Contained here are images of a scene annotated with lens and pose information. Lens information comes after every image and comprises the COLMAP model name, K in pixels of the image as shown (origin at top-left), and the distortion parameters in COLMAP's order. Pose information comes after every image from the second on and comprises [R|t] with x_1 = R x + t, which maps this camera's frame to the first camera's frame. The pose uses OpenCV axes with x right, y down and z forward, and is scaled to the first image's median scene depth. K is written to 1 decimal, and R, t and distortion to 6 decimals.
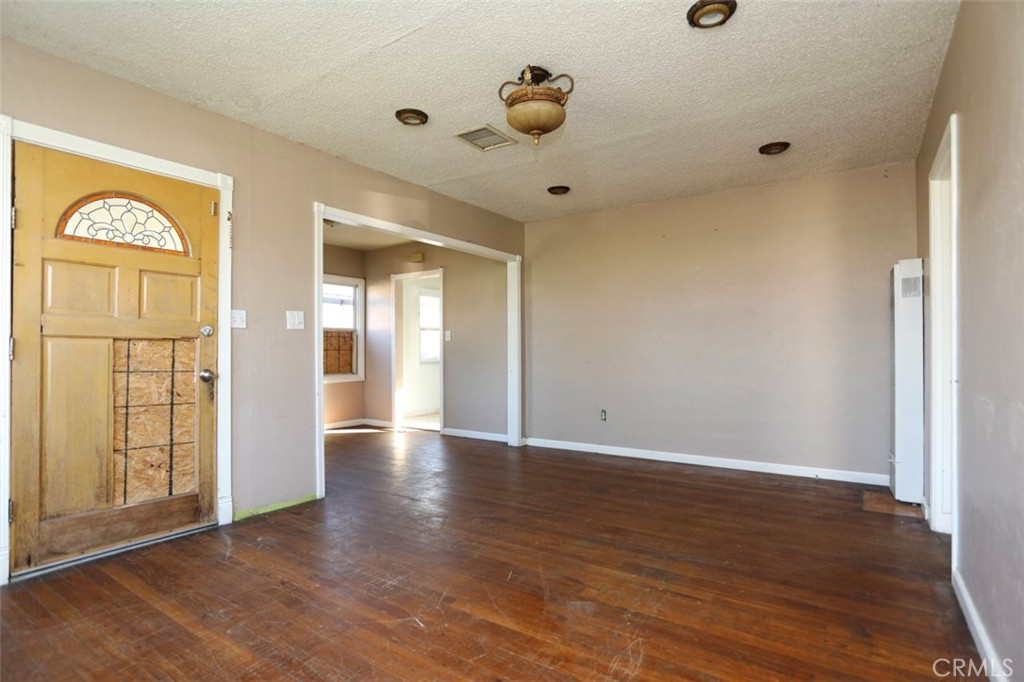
lens RADIAL K [[513.5, 0, 497.6], [0, 513.5, 357.2], [0, 0, 1]] dist [-0.040766, 0.000411]
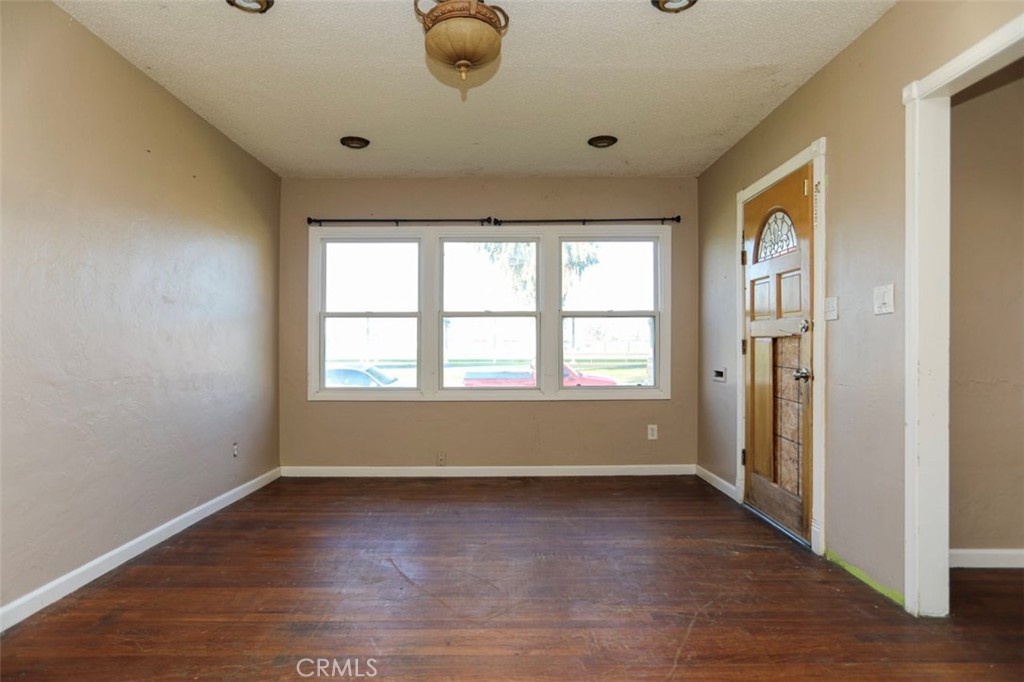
lens RADIAL K [[632.8, 0, 512.0], [0, 632.8, 341.0], [0, 0, 1]] dist [-0.059847, 0.000130]
pose [[-0.813917, -0.000138, -0.580982, 0.432258], [-0.003637, 0.999982, 0.004858, -0.024435], [0.580970, 0.006067, -0.813902, 1.393561]]
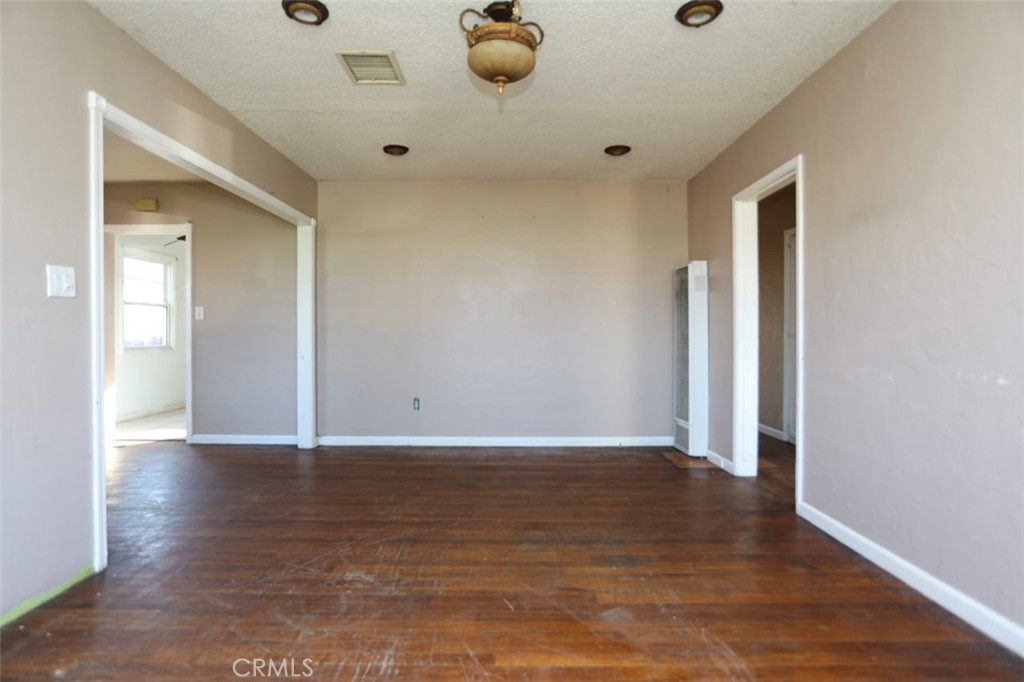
lens RADIAL K [[528.3, 0, 512.0], [0, 528.3, 341.0], [0, 0, 1]] dist [-0.066438, 0.038177]
pose [[0.819146, -0.004998, 0.573563, -0.317852], [0.003551, 0.999987, 0.003643, -0.003477], [-0.573574, -0.000948, 0.819153, 0.210600]]
